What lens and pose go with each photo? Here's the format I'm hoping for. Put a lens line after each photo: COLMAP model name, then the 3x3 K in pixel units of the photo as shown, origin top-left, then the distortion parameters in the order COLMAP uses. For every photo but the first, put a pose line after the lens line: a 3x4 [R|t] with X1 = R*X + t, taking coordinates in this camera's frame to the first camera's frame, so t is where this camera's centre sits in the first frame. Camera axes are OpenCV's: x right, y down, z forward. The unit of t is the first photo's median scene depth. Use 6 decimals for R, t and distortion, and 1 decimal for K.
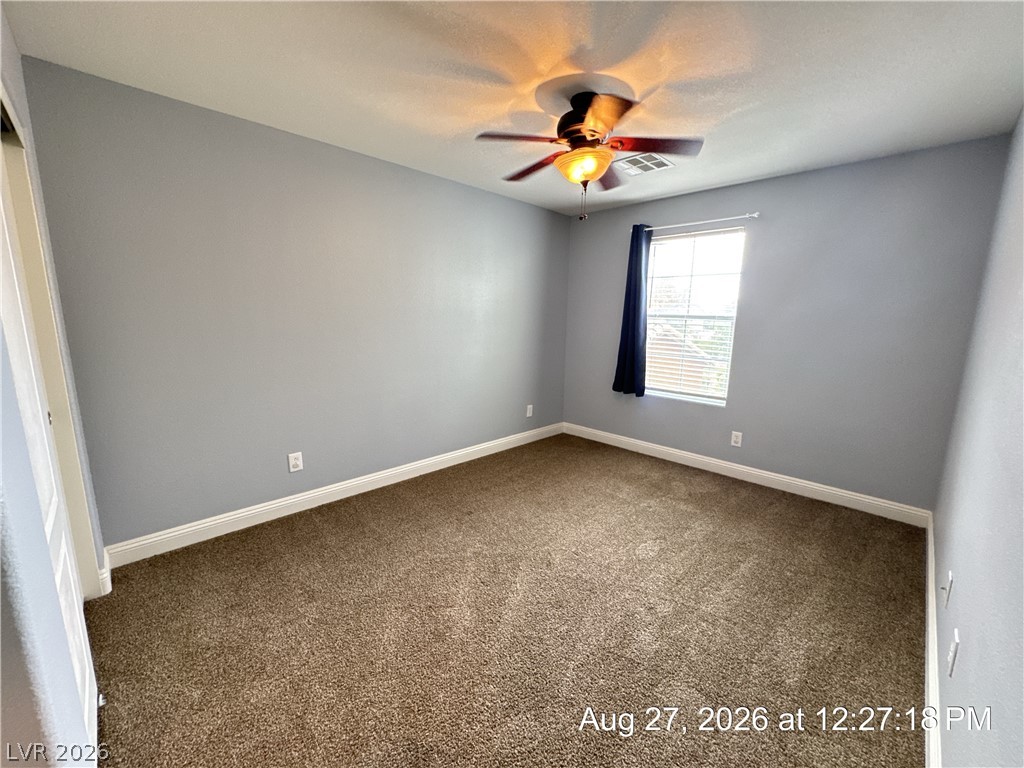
lens RADIAL K [[410.4, 0, 513.4], [0, 410.4, 382.9], [0, 0, 1]] dist [-0.001875, -0.000418]
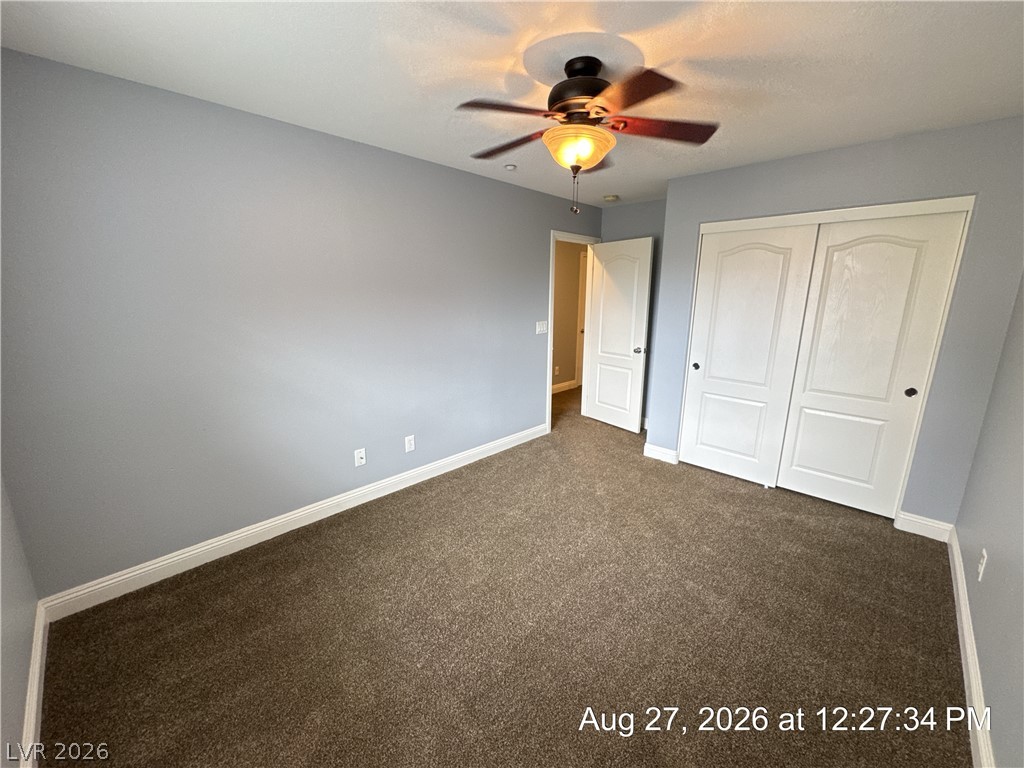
lens RADIAL K [[409.4, 0, 512.0], [0, 409.4, 384.0], [0, 0, 1]] dist [0.000368, -0.000054]
pose [[-0.999555, -0.021487, -0.020670, 0.240300], [-0.027780, 0.922930, 0.383963, -0.300162], [0.010827, 0.384367, -0.923117, 1.476797]]
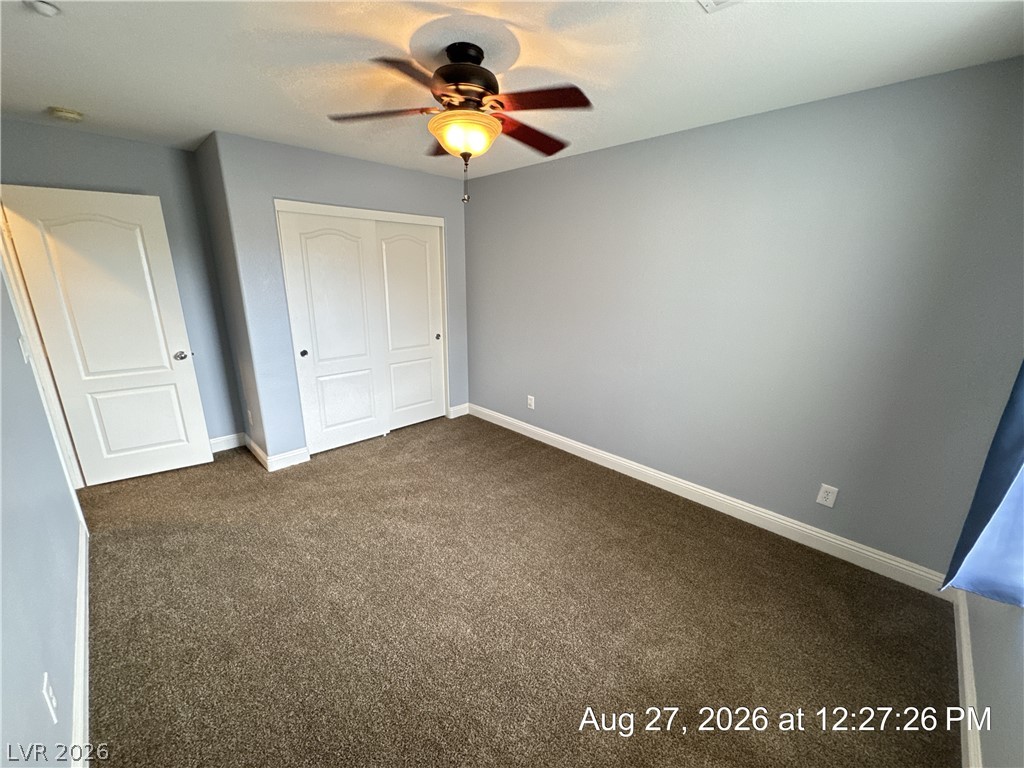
lens RADIAL K [[410.4, 0, 513.4], [0, 410.4, 382.9], [0, 0, 1]] dist [-0.001875, -0.000418]
pose [[-0.005922, 0.238847, -0.971039, 0.832991], [-0.181370, 0.954694, 0.235933, -0.195212], [0.983397, 0.177514, 0.037666, 0.873838]]
